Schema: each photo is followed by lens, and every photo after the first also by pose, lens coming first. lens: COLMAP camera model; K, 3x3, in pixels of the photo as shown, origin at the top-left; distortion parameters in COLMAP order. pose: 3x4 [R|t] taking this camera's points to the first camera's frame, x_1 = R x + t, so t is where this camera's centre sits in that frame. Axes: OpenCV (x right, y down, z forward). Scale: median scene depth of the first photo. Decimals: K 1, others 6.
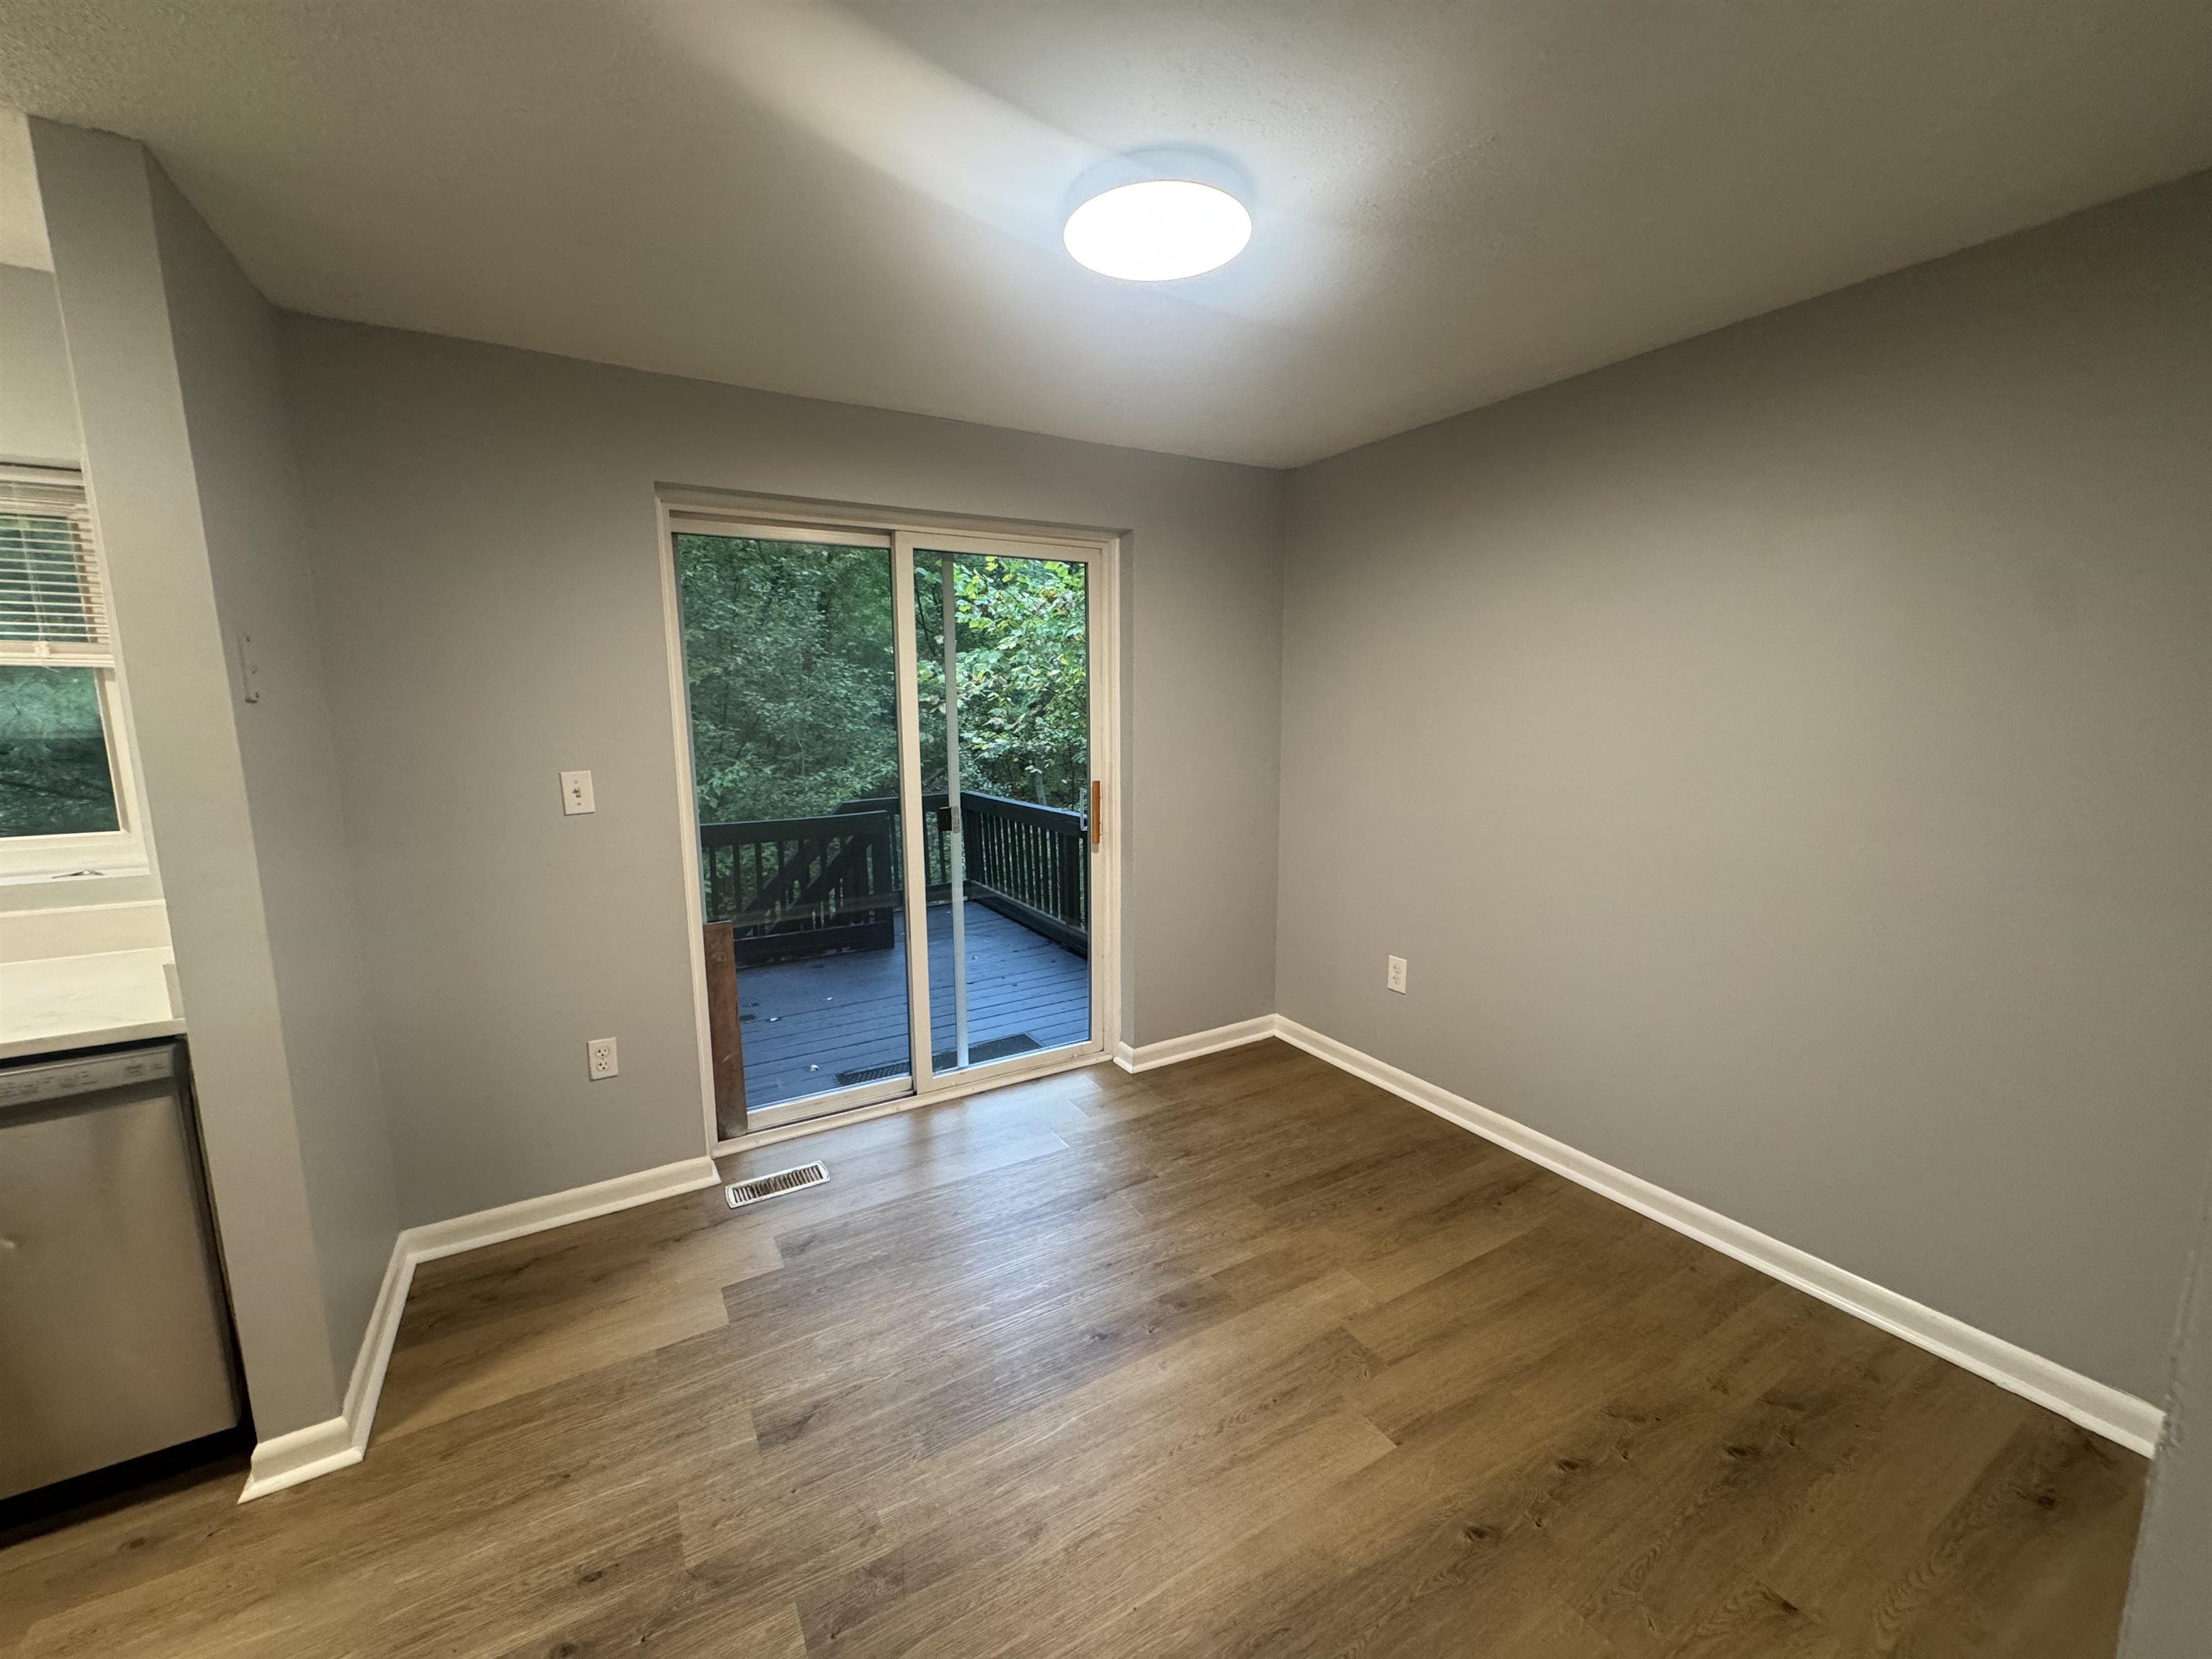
lens RADIAL K [[878.0, 0, 1106.0], [0, 878.0, 829.5], [0, 0, 1]] dist [-0.002576, 0.000301]
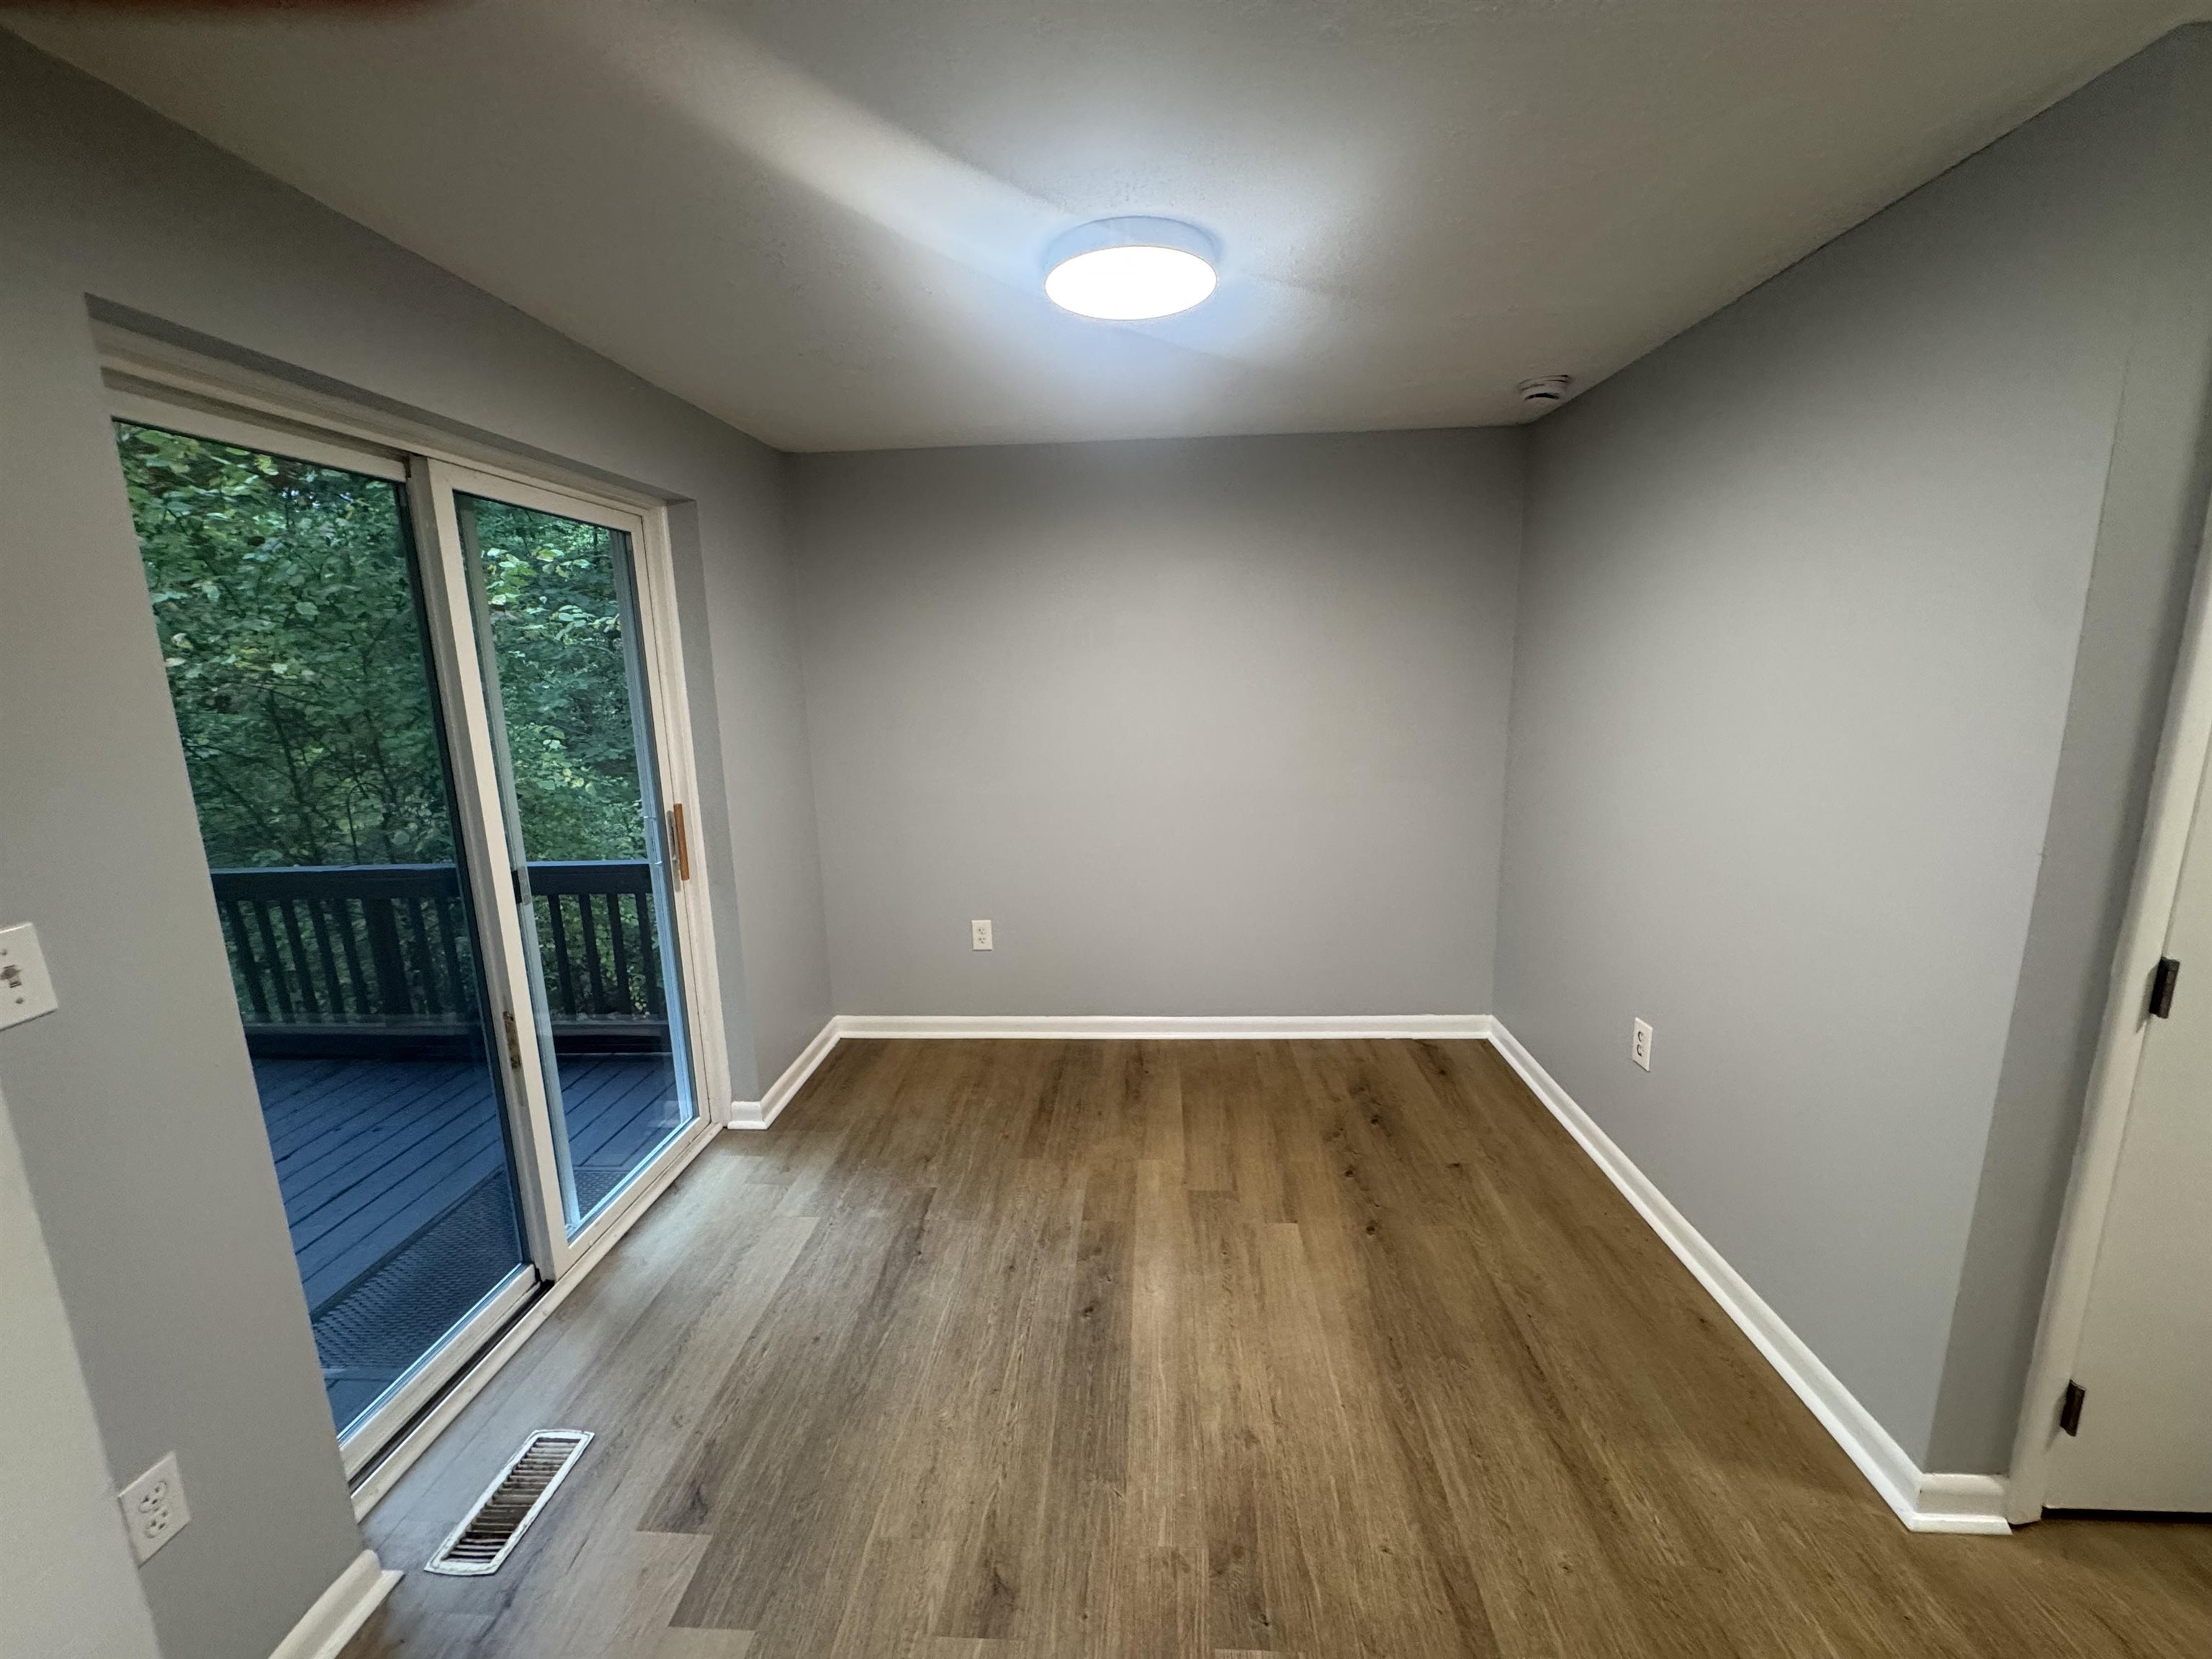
lens RADIAL K [[878.0, 0, 1106.0], [0, 878.0, 829.5], [0, 0, 1]] dist [-0.002576, 0.000301]
pose [[0.549523, -0.162701, 0.819483, -0.632209], [0.140339, 0.984894, 0.101435, -0.079902], [-0.823608, 0.059264, 0.564055, 0.290817]]
